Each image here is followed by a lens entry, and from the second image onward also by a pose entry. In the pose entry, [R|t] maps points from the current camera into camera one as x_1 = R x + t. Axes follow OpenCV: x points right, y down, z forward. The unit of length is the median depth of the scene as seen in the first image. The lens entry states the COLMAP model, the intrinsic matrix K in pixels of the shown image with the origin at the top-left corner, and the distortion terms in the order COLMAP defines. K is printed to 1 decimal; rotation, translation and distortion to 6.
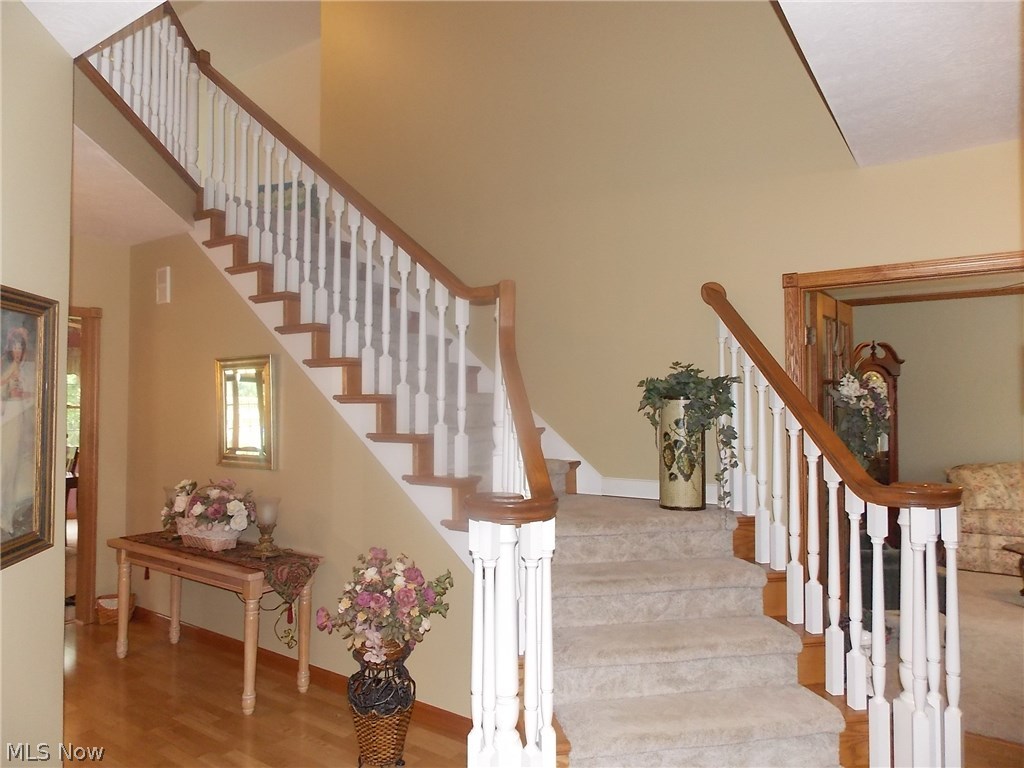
lens RADIAL K [[673.9, 0, 511.7], [0, 673.9, 386.6], [0, 0, 1]] dist [0.003094, 0.008782]
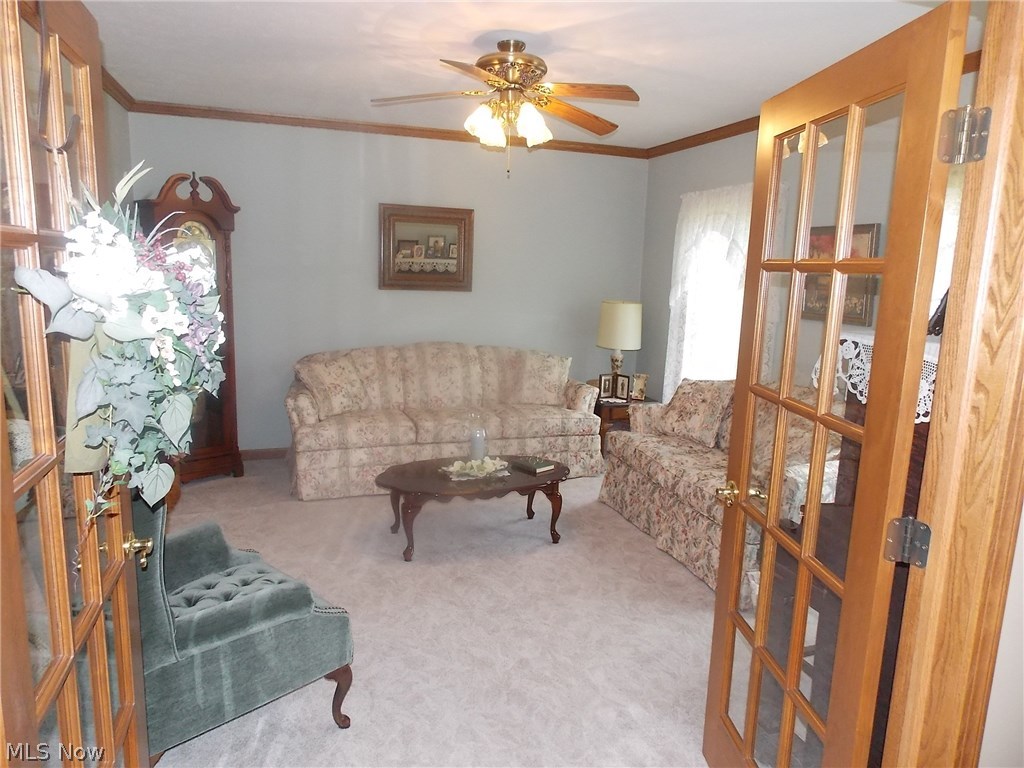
lens RADIAL K [[673.9, 0, 512.0], [0, 673.9, 385.6], [0, 0, 1]] dist [0.003094, 0.008782]
pose [[0.607889, -0.121909, 0.784608, 0.215294], [-0.048069, 0.980681, 0.189616, -0.006166], [-0.792566, -0.152981, 0.590285, 0.392664]]
